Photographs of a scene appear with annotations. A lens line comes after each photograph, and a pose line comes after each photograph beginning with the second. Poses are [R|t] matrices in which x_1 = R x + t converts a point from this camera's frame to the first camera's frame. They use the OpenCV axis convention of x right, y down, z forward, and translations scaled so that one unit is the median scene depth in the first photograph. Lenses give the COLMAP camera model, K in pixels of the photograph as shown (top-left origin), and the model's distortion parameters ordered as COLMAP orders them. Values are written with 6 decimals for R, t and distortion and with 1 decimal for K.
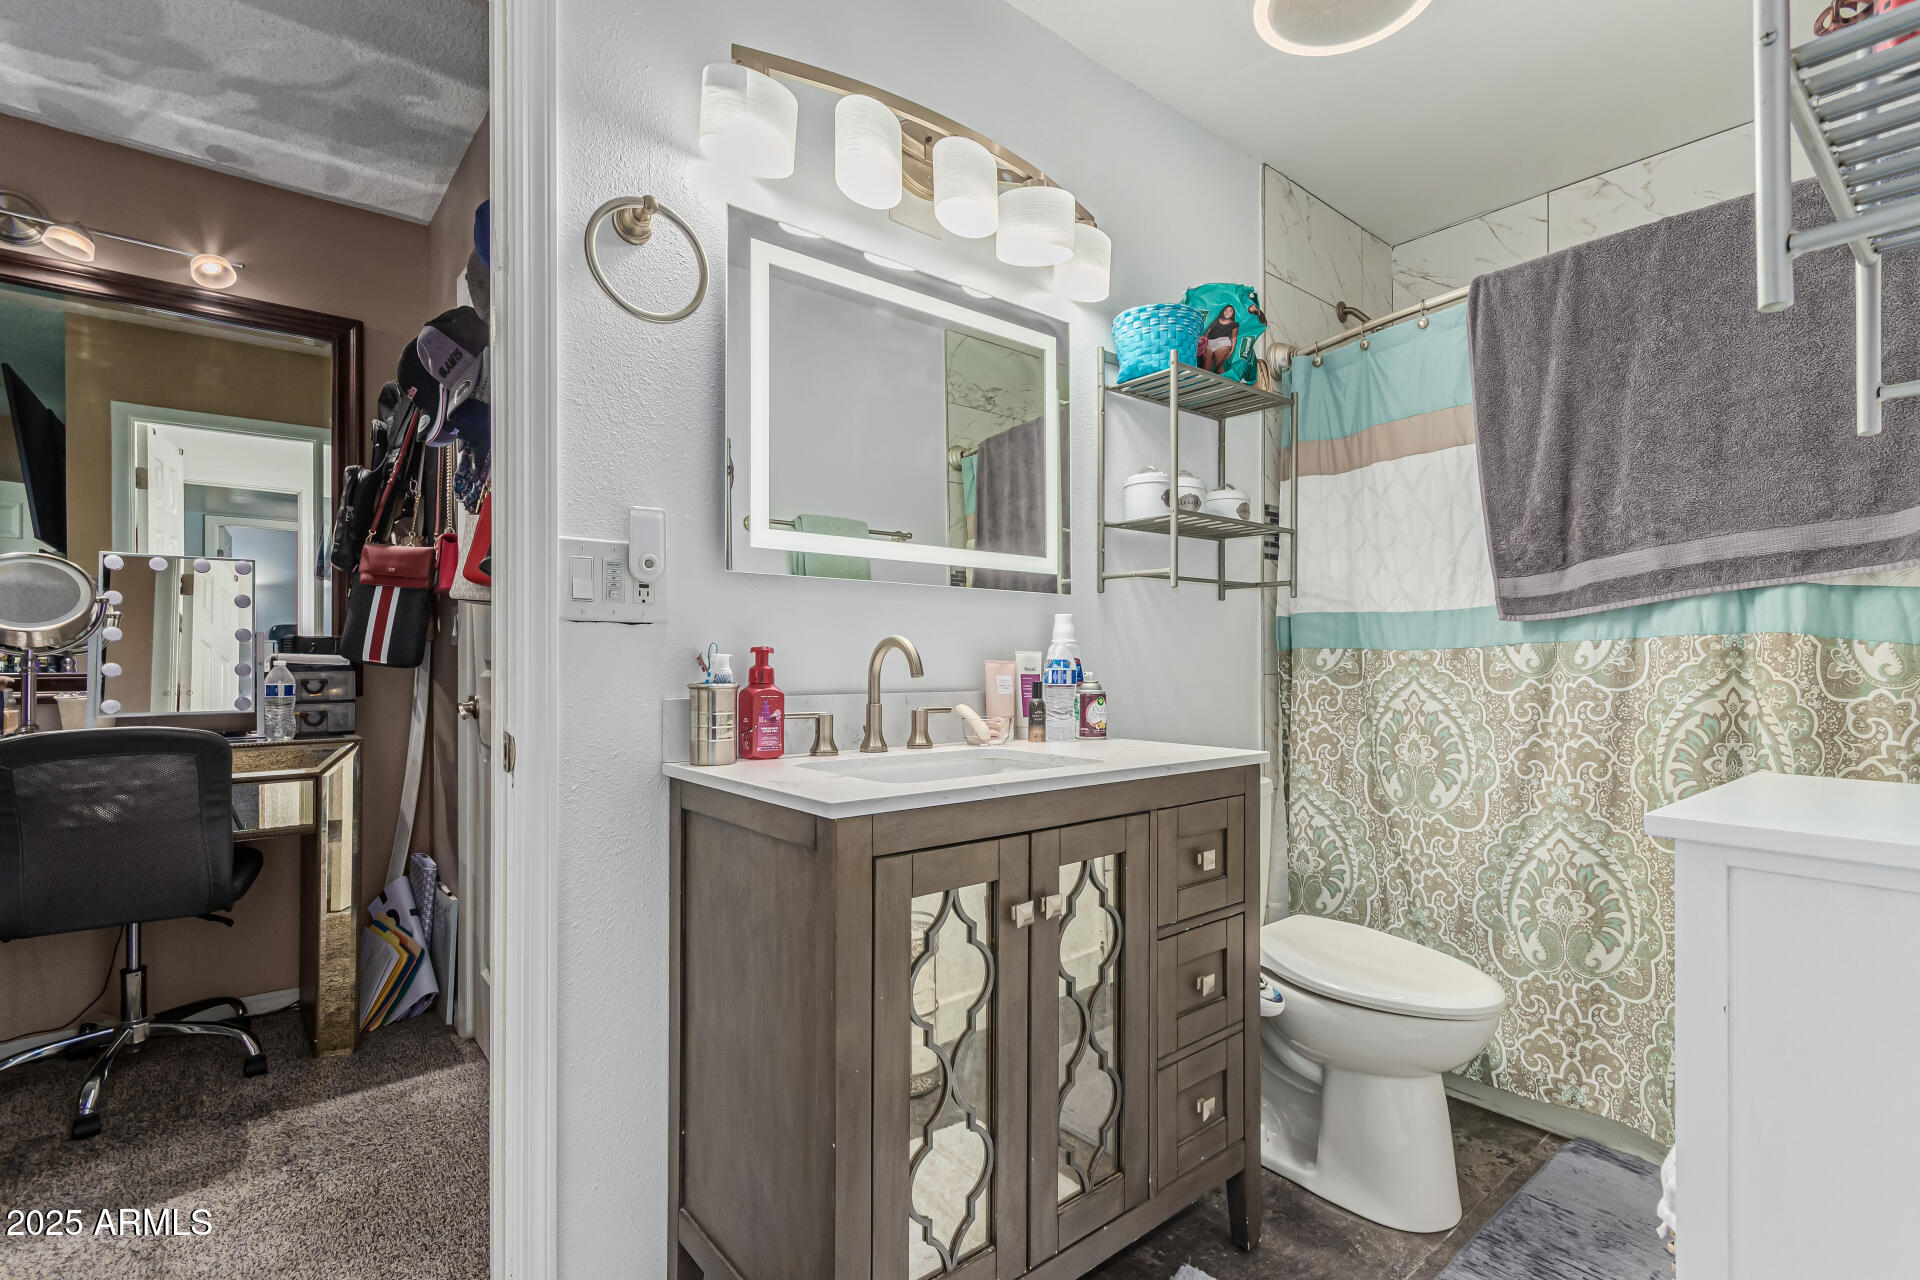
lens RADIAL K [[888.8, 0, 975.4], [0, 888.8, 657.9], [0, 0, 1]] dist [0.000936, 0.000281]
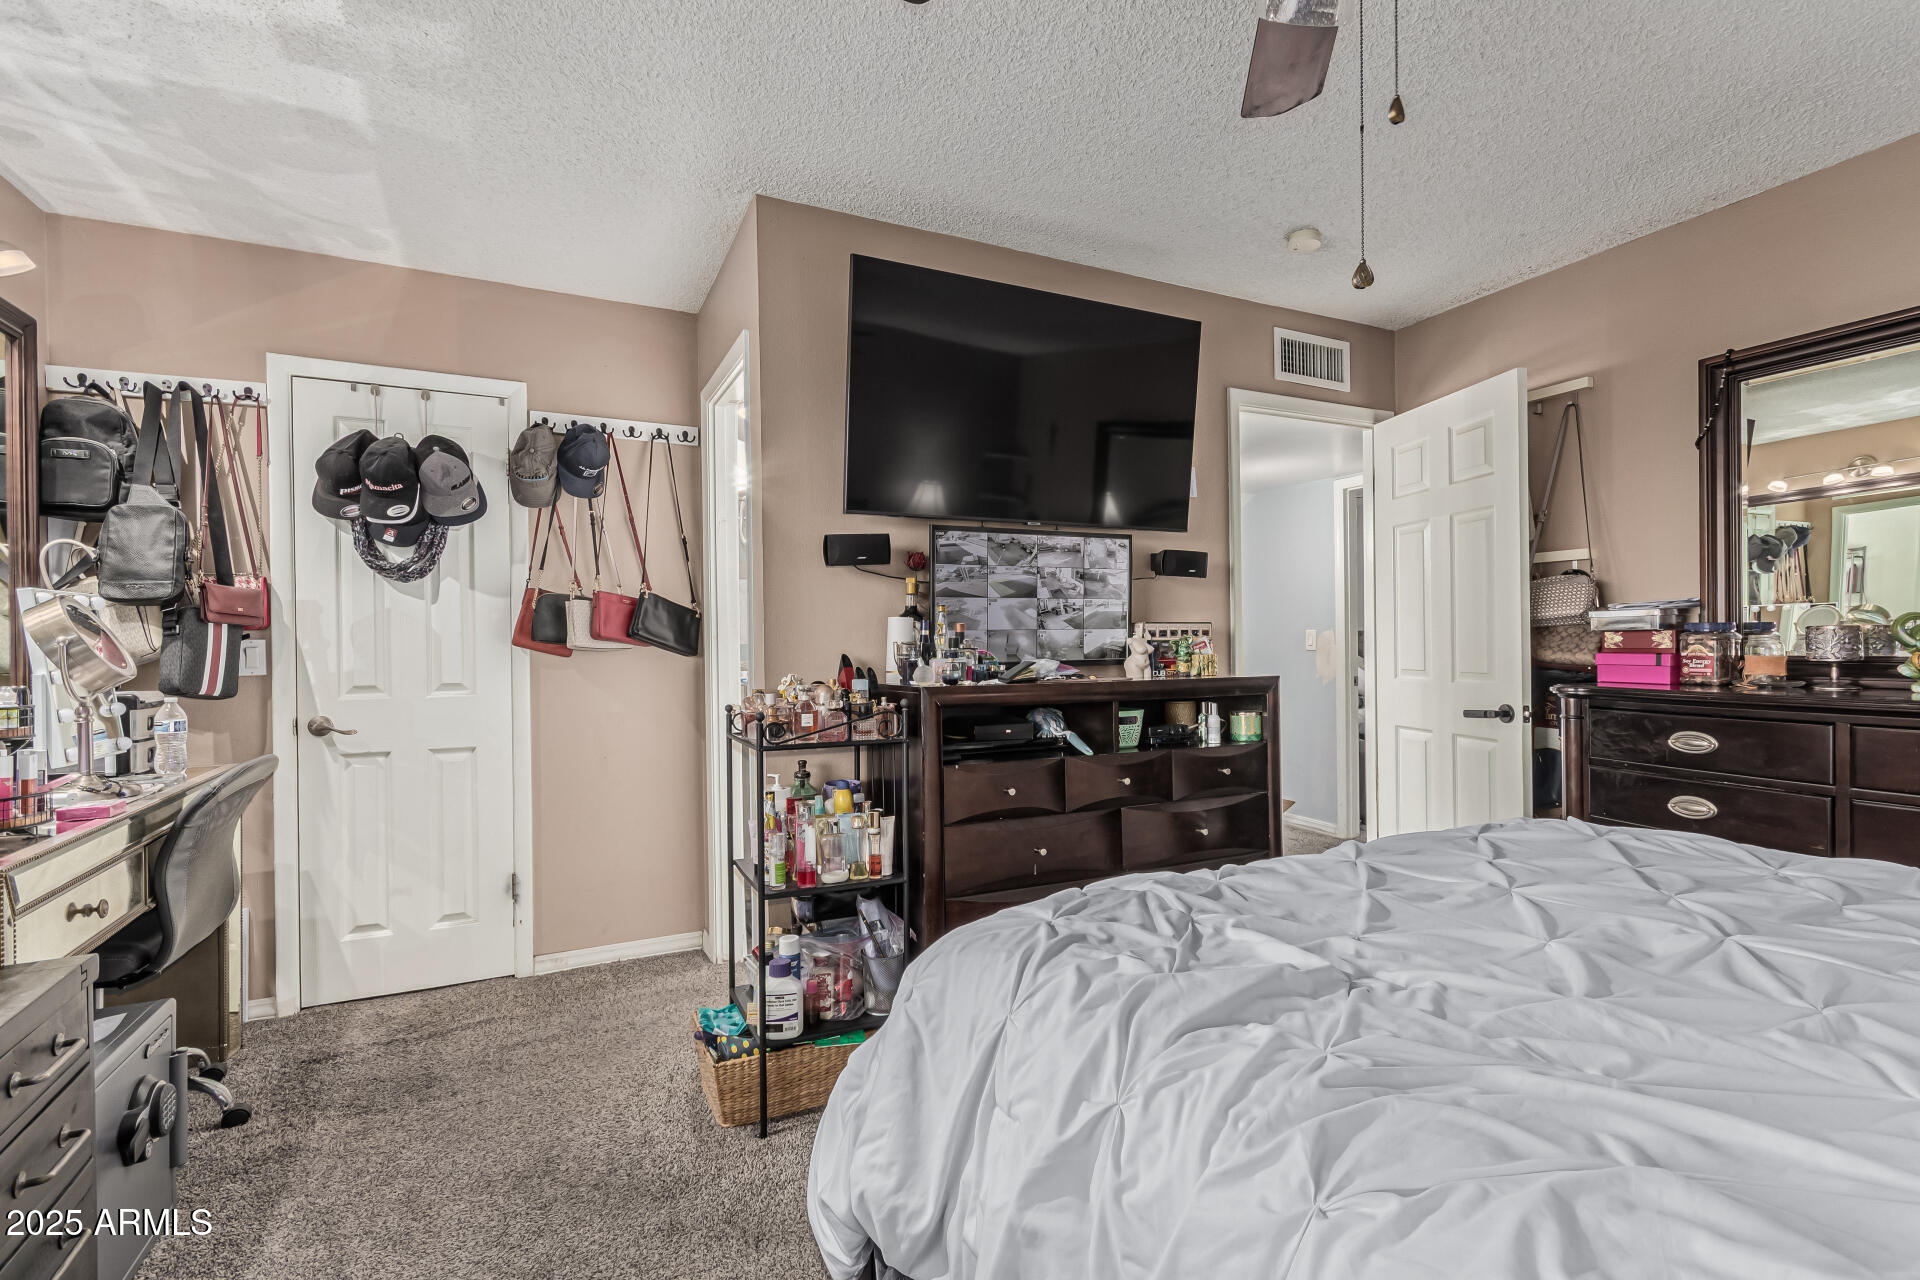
lens RADIAL K [[896.9, 0, 967.2], [0, 896.9, 642.5], [0, 0, 1]] dist [0.004992, 0.001370]
pose [[0.234481, -0.003828, 0.972113, -1.646337], [0.007321, 0.999971, 0.002172, -0.059112], [-0.972093, 0.006608, 0.234502, -0.146951]]
